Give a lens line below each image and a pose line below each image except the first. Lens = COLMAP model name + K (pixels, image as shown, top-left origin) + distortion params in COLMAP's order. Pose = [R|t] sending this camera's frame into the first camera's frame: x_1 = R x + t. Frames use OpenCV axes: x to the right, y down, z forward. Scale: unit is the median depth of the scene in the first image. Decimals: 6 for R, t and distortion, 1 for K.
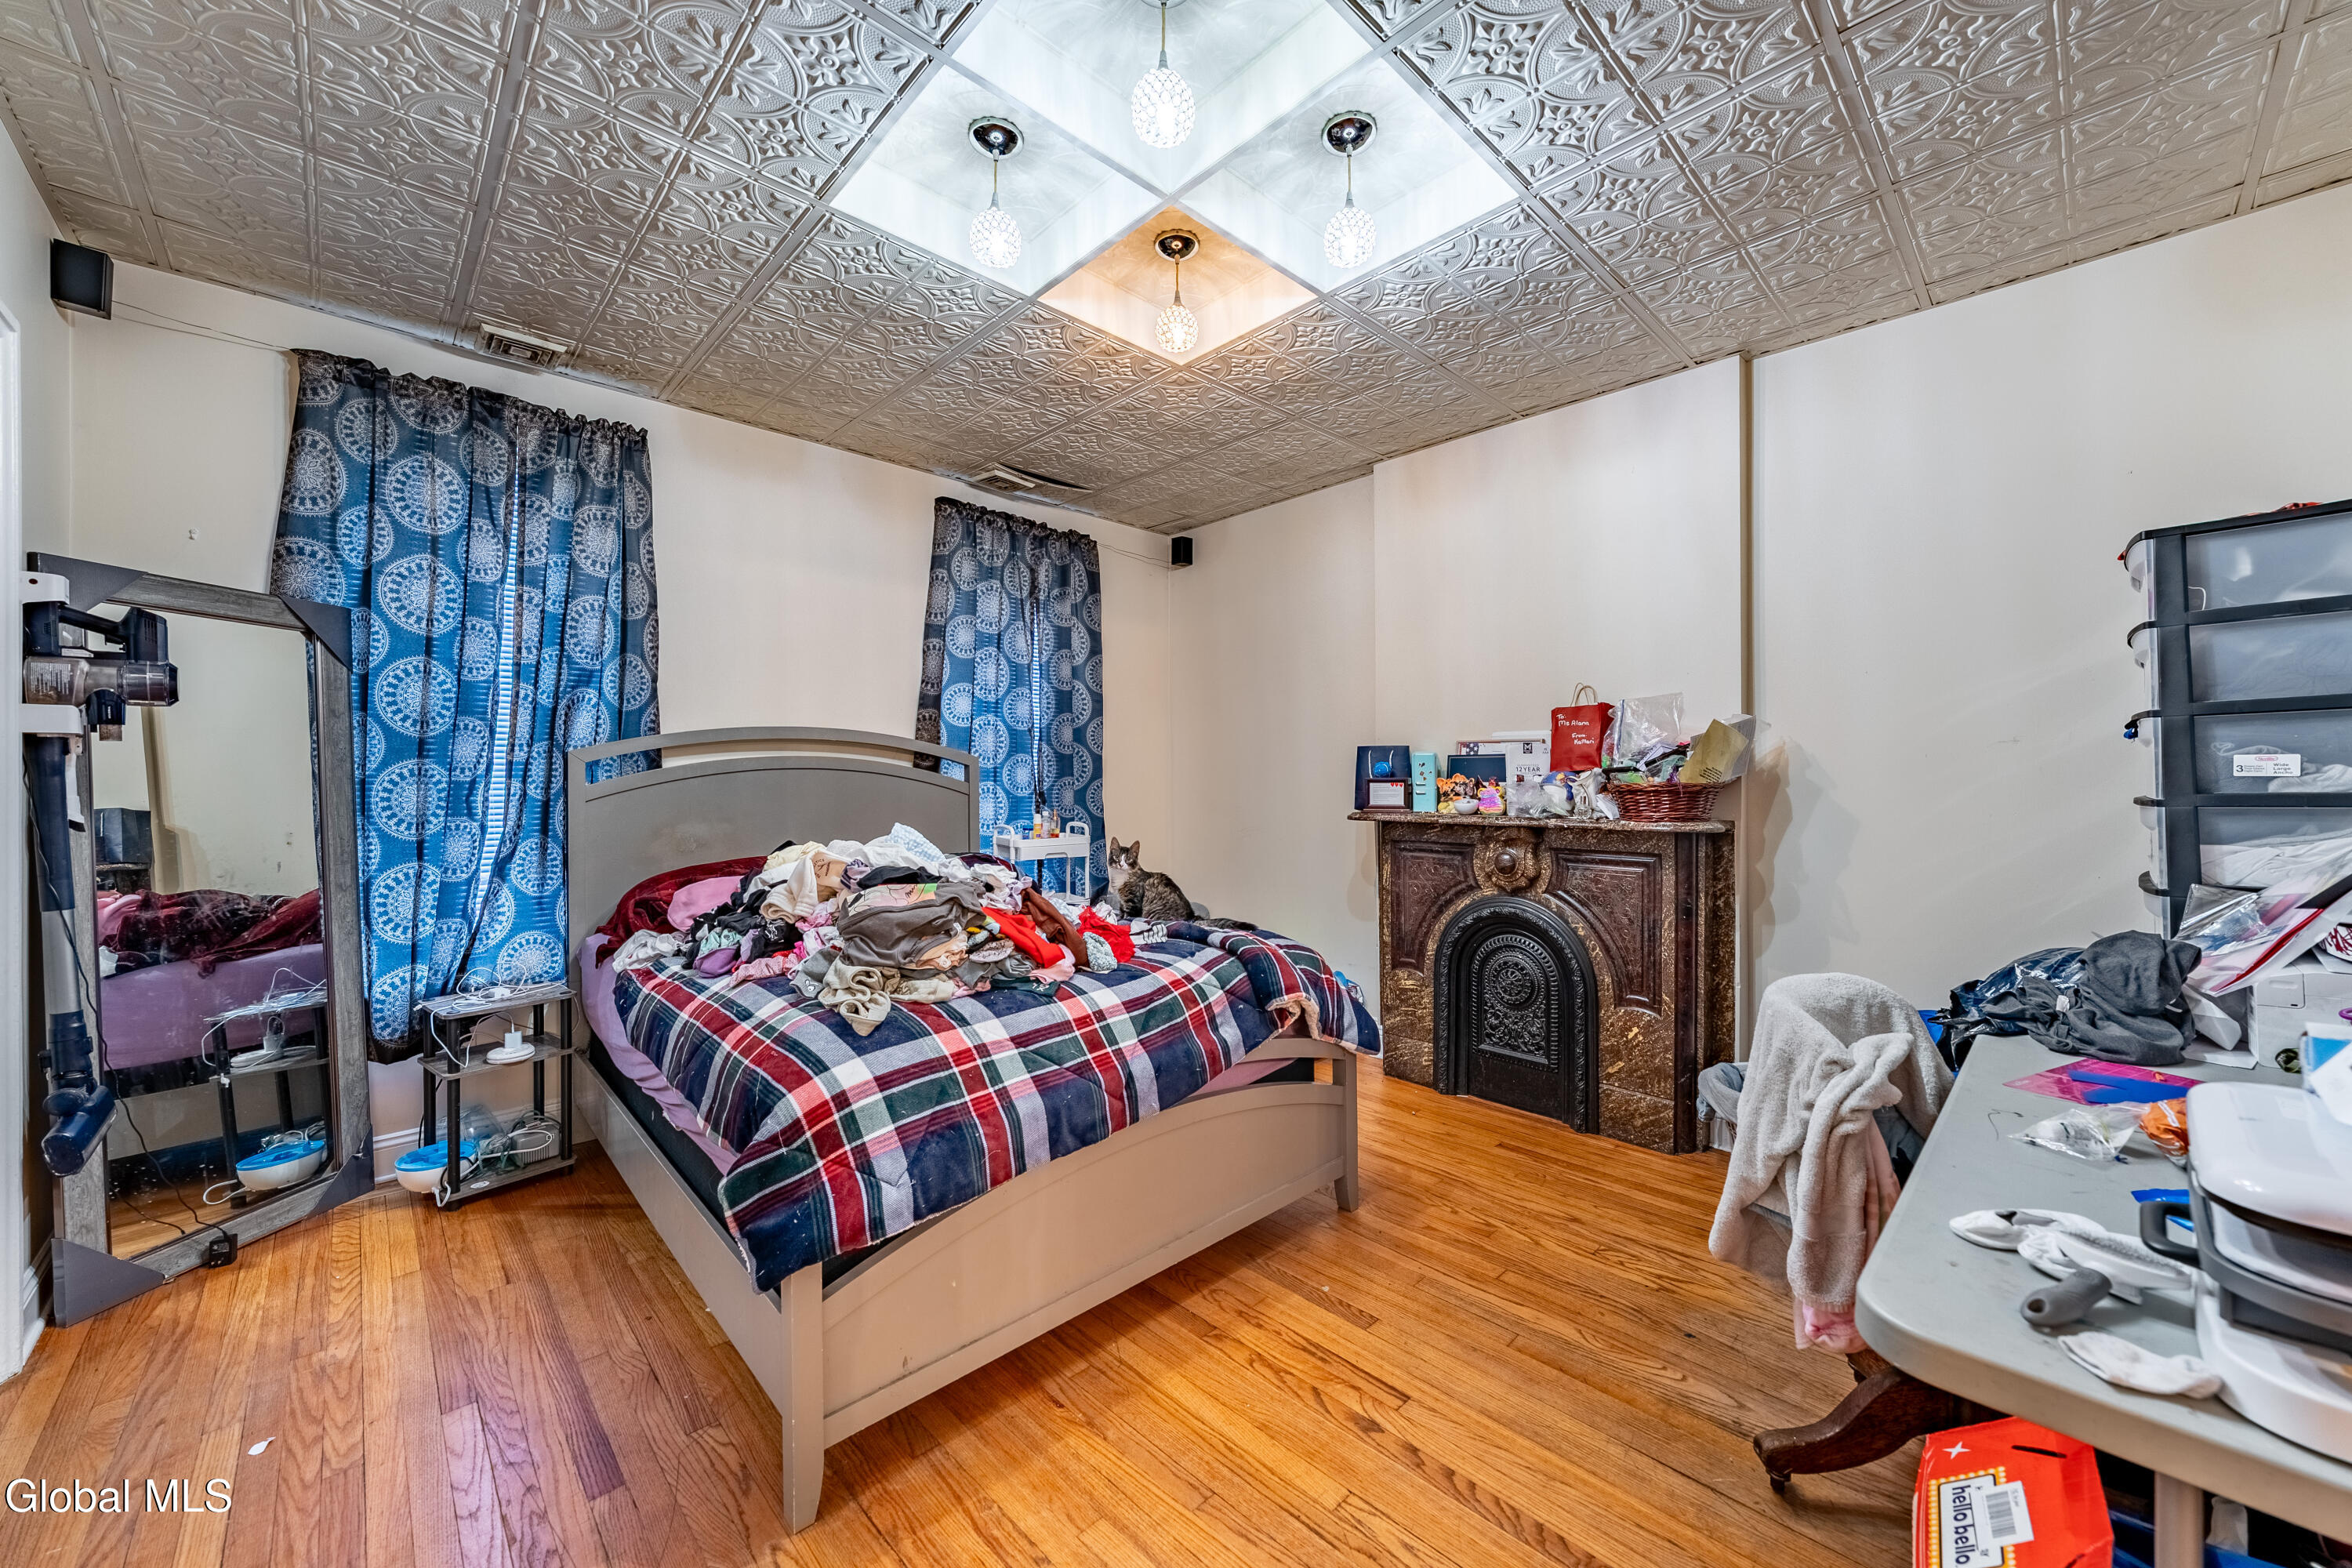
lens RADIAL K [[889.3, 0, 1170.1], [0, 889.3, 798.0], [0, 0, 1]] dist [0.000689, 0.000017]
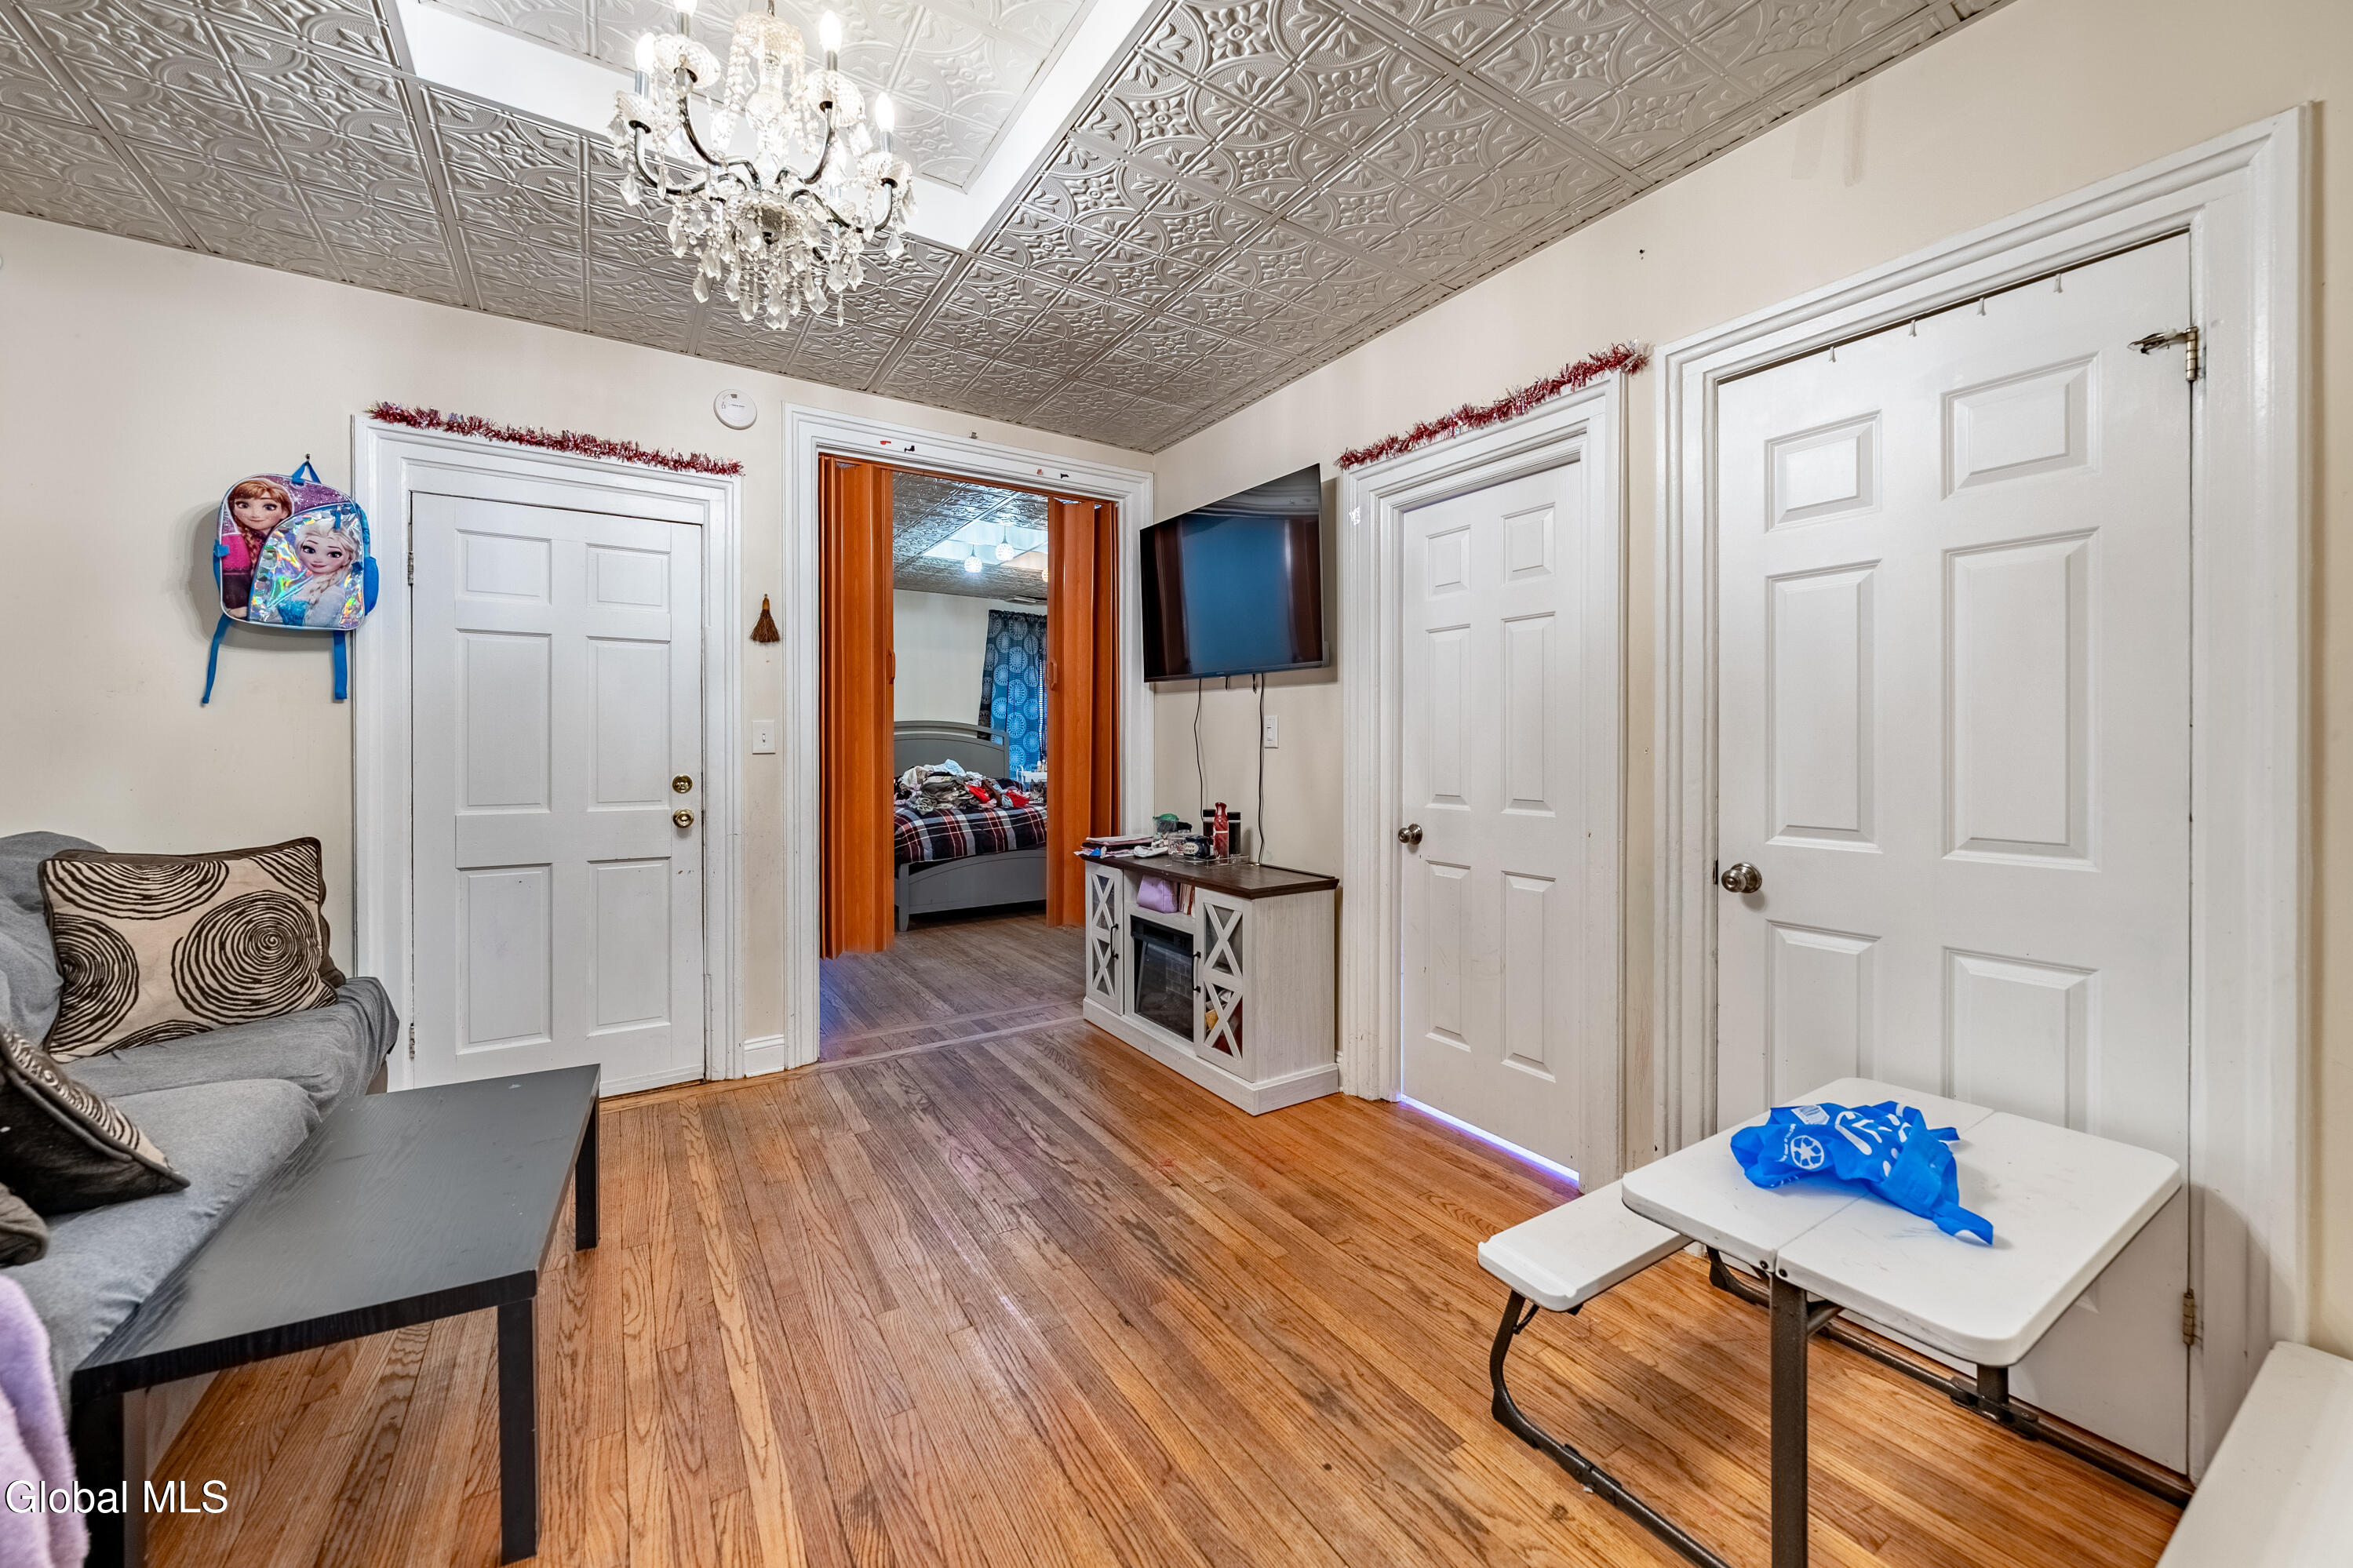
lens RADIAL K [[889.5, 0, 1177.7], [0, 889.5, 758.7], [0, 0, 1]] dist [0.000689, 0.000017]
pose [[0.984394, 0.001441, -0.175970, 0.997537], [-0.002789, 0.999969, -0.007411, 0.051226], [0.175954, 0.007786, 0.984368, -1.808868]]
